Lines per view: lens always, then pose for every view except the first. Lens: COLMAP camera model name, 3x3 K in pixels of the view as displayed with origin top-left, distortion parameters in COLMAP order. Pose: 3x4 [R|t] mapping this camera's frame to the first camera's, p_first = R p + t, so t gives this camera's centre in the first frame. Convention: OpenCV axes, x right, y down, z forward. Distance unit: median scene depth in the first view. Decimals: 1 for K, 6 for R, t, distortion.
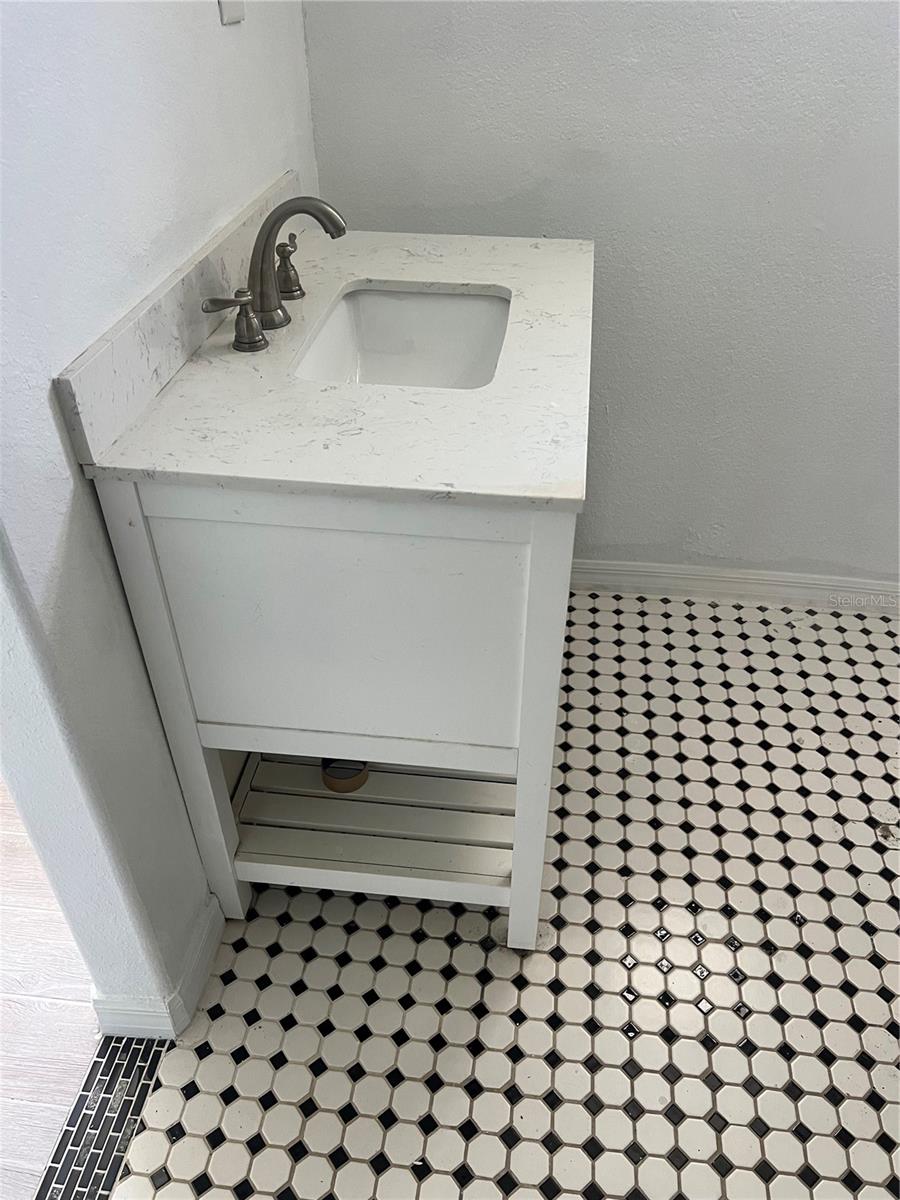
lens RADIAL K [[901.2, 0, 454.6], [0, 901.2, 601.6], [0, 0, 1]] dist [0.058590, -0.068309]
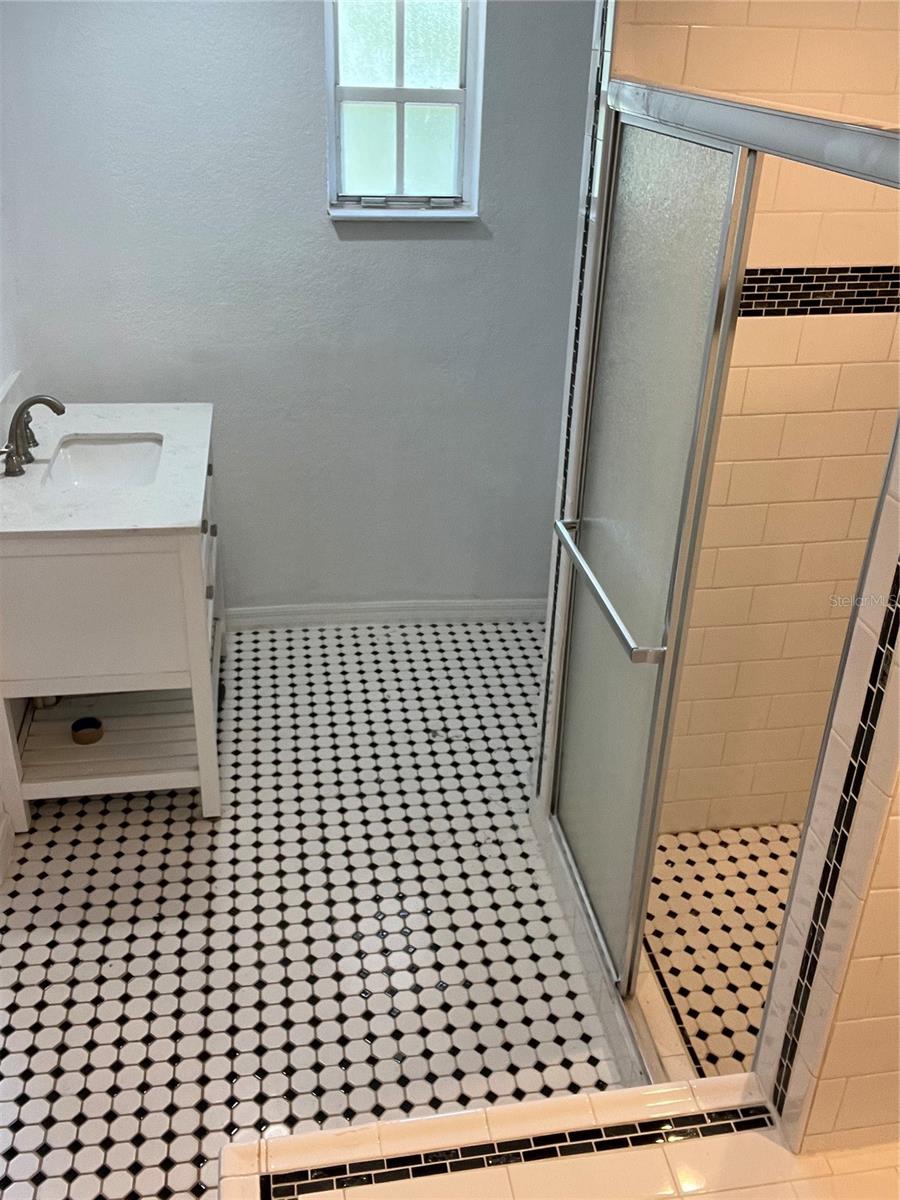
lens RADIAL K [[1070.6, 0, 450.6], [0, 1070.6, 595.5], [0, 0, 1]] dist [0.062319, 0.012108]
pose [[0.959219, -0.101676, 0.263743, 0.012670], [0.143081, 0.979351, -0.142827, 0.304252], [-0.243775, 0.174739, 0.953960, -0.962203]]
